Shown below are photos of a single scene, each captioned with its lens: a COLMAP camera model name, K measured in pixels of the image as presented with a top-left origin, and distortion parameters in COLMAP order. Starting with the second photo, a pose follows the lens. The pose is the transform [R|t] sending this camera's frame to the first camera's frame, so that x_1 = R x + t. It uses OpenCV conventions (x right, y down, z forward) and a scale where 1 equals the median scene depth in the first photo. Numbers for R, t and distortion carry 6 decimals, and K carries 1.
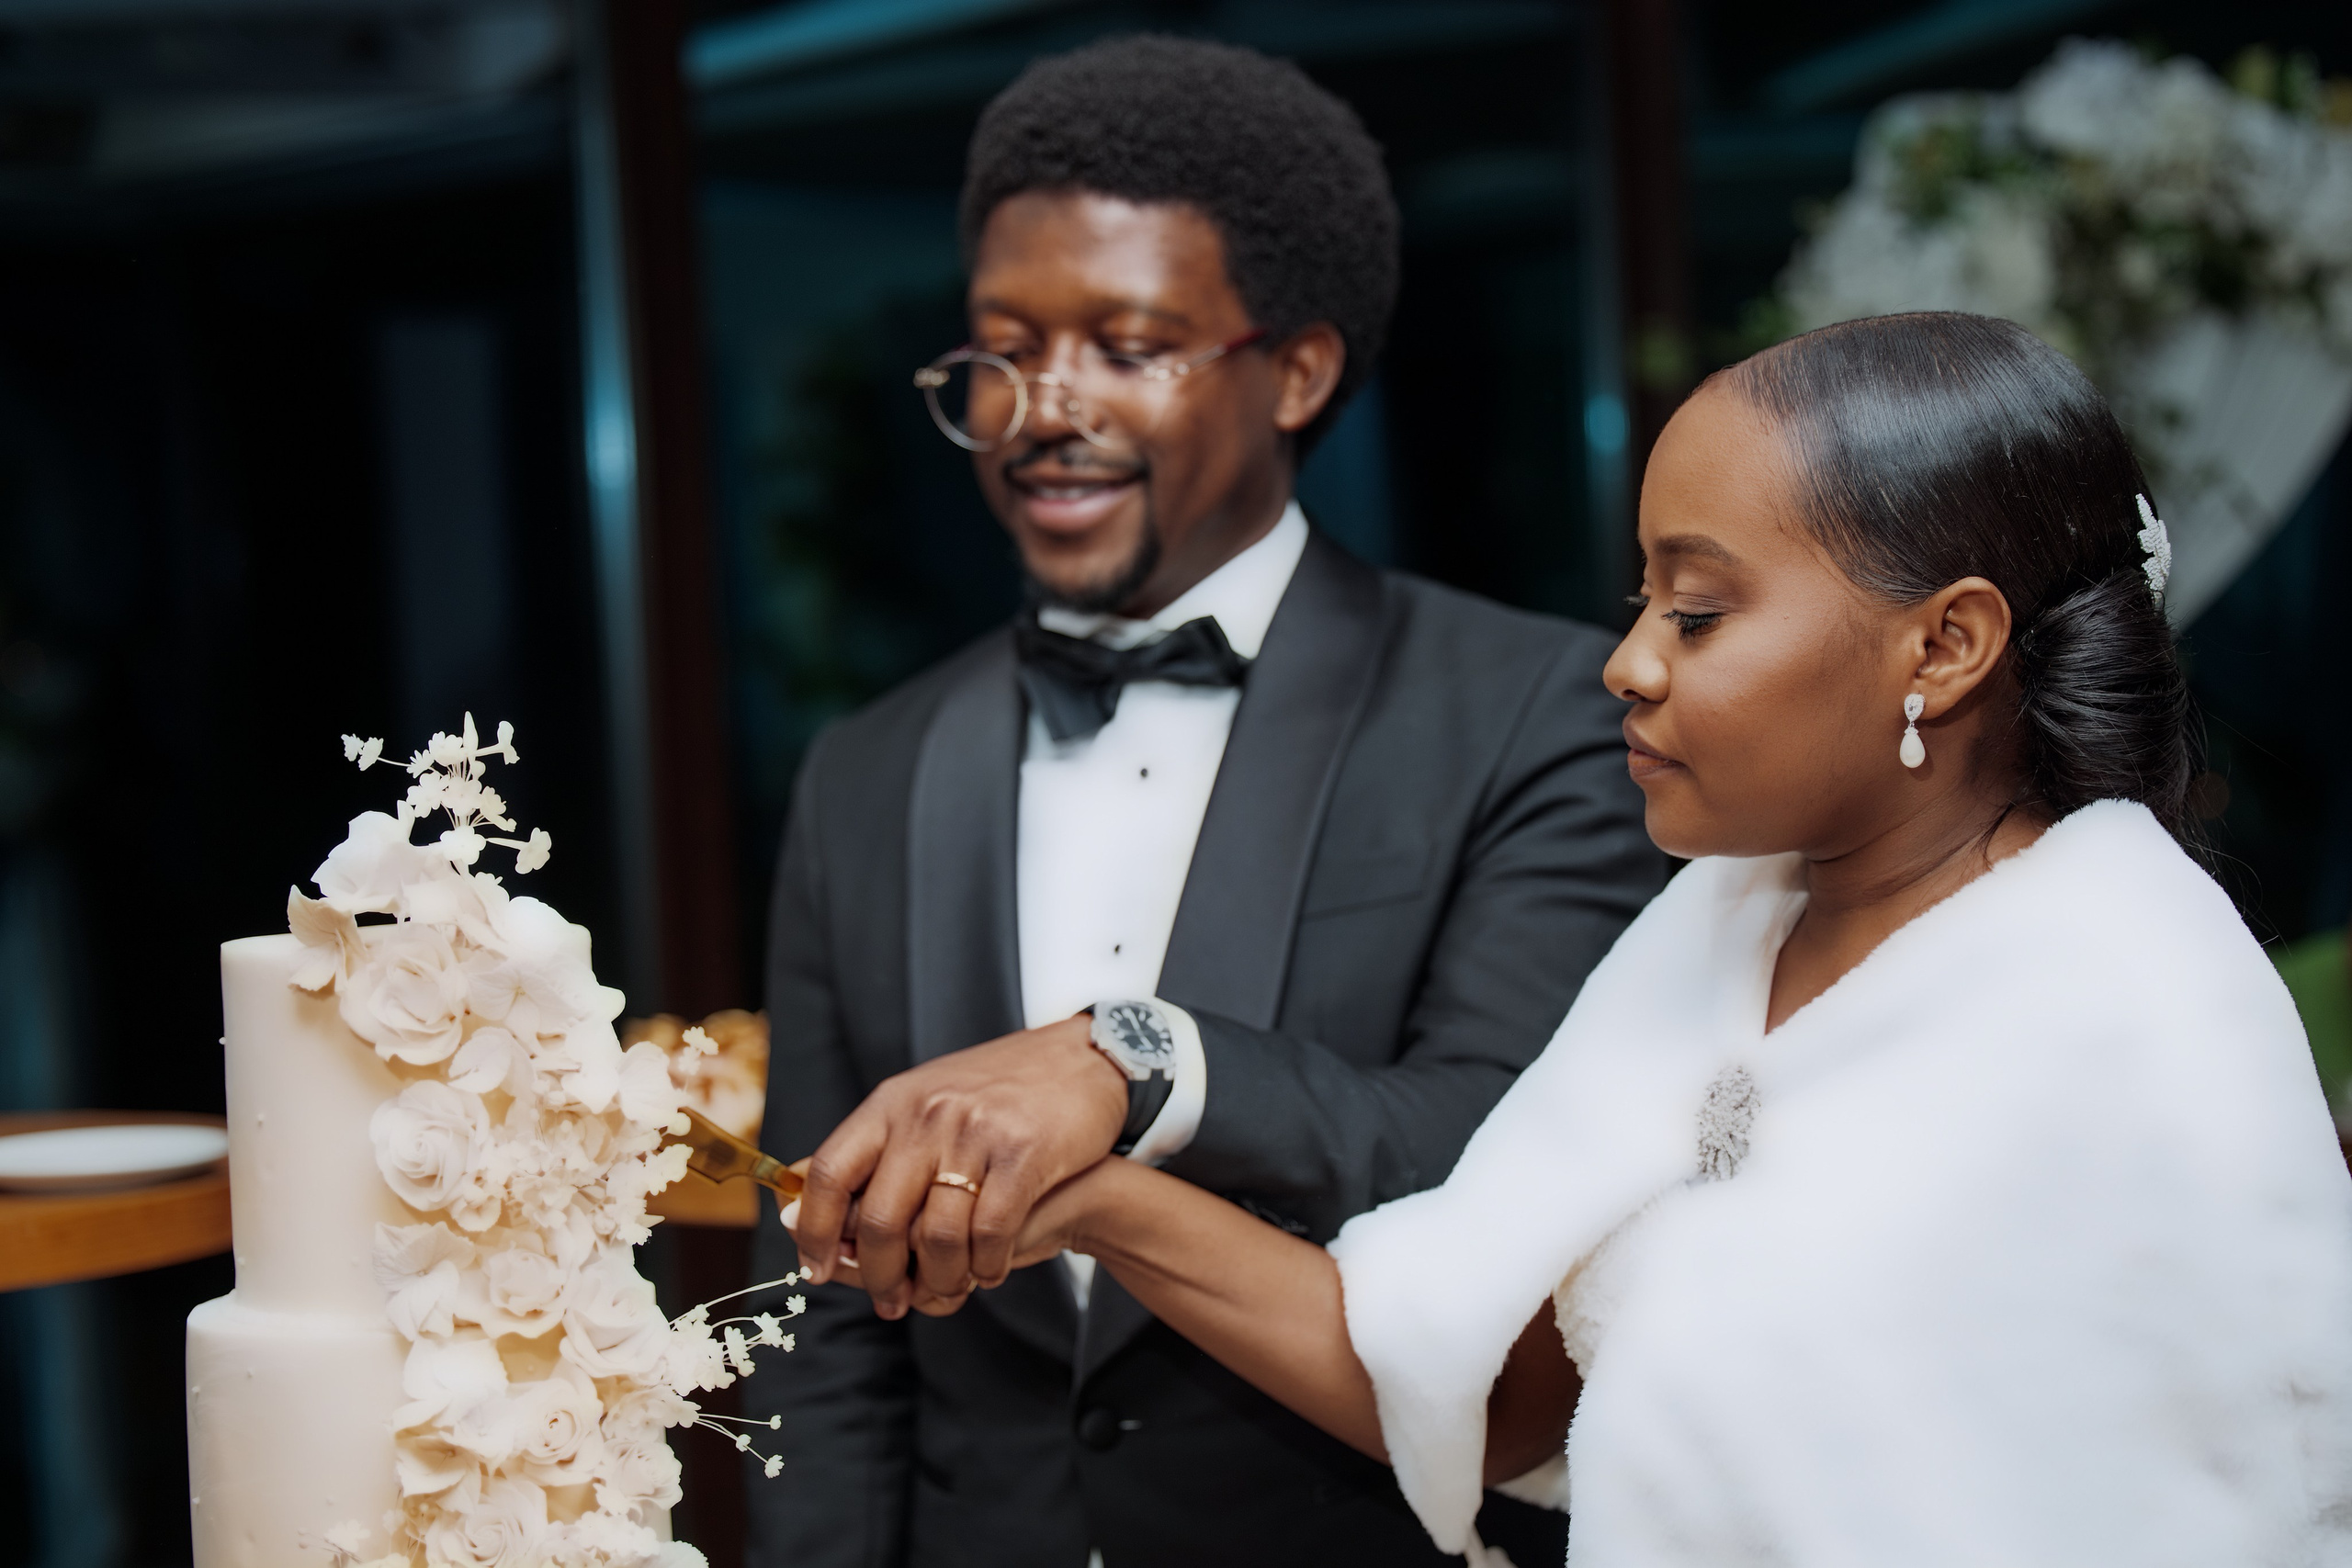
lens RADIAL K [[4681.2, 0, 1210.7], [0, 4681.2, 790.7], [0, 0, 1]] dist [-0.014329, 0.180484]
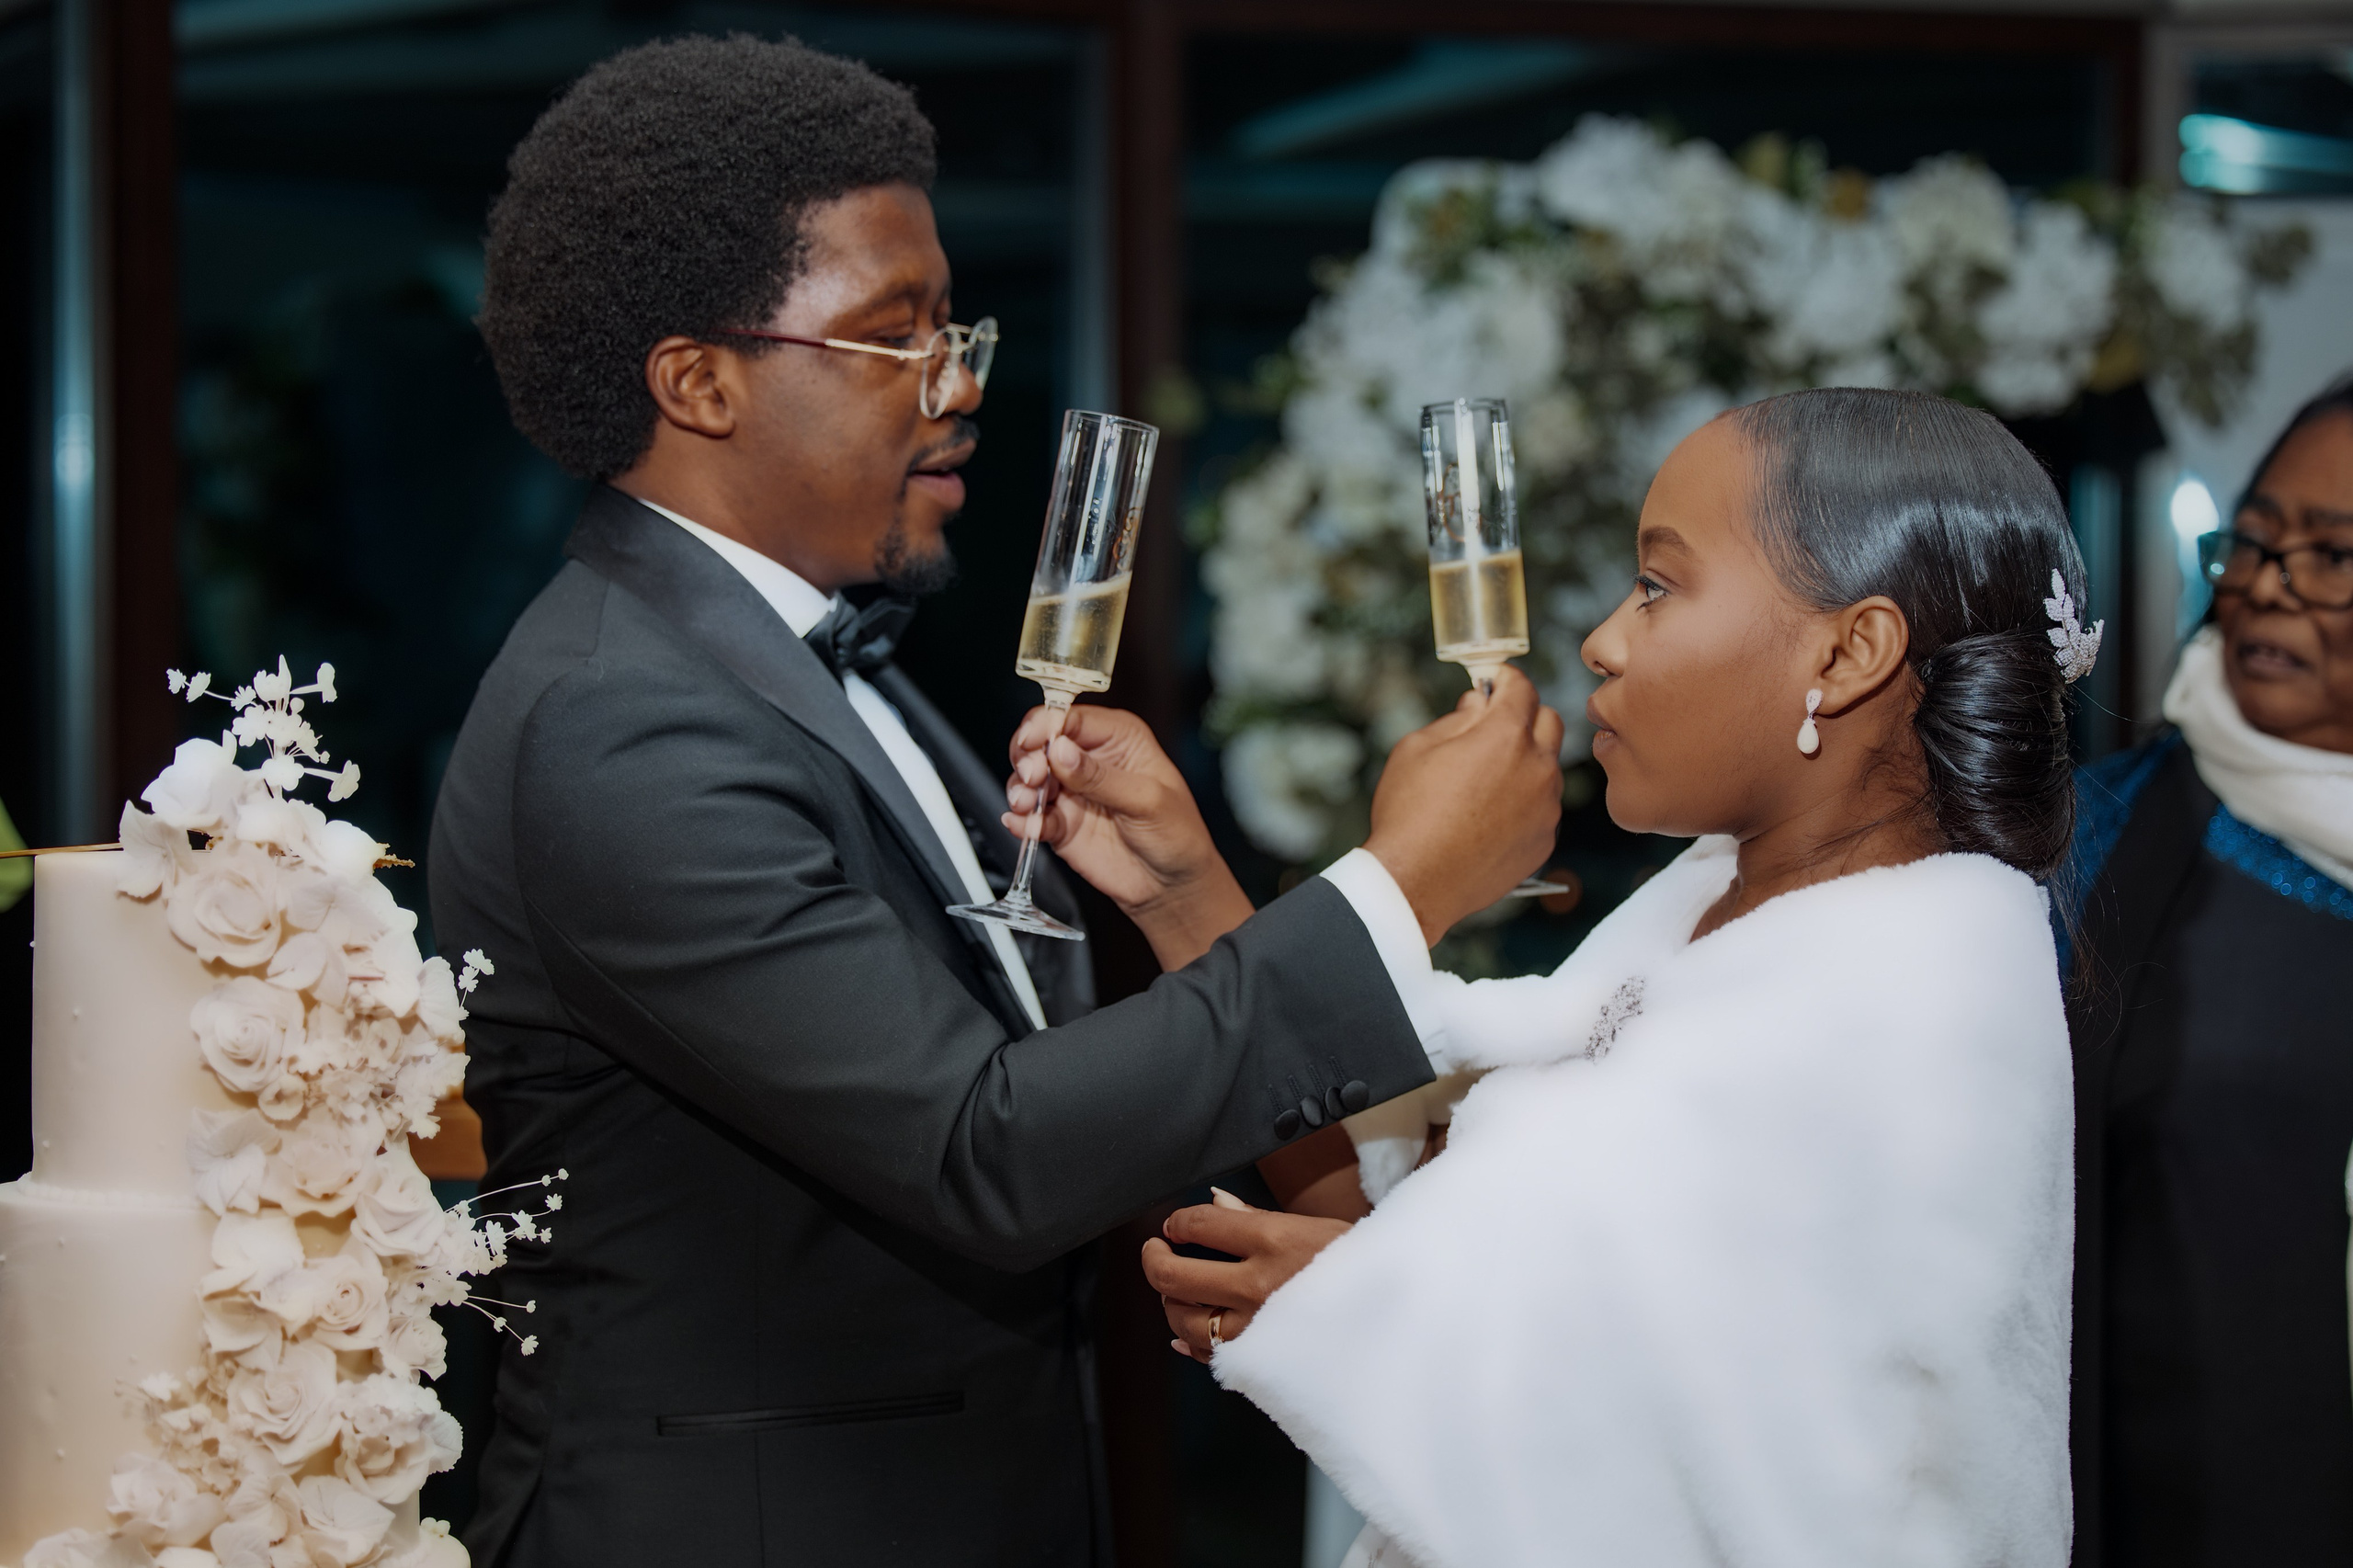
lens RADIAL K [[5165.7, 0, 1176.8], [0, 5165.7, 774.1], [0, 0, 1]] dist [0.000501, 0.269685]
pose [[0.990638, 0.048121, 0.127756, -0.105635], [-0.045538, 0.998696, -0.023063, 0.030471], [-0.128699, 0.017029, 0.991537, -0.243478]]
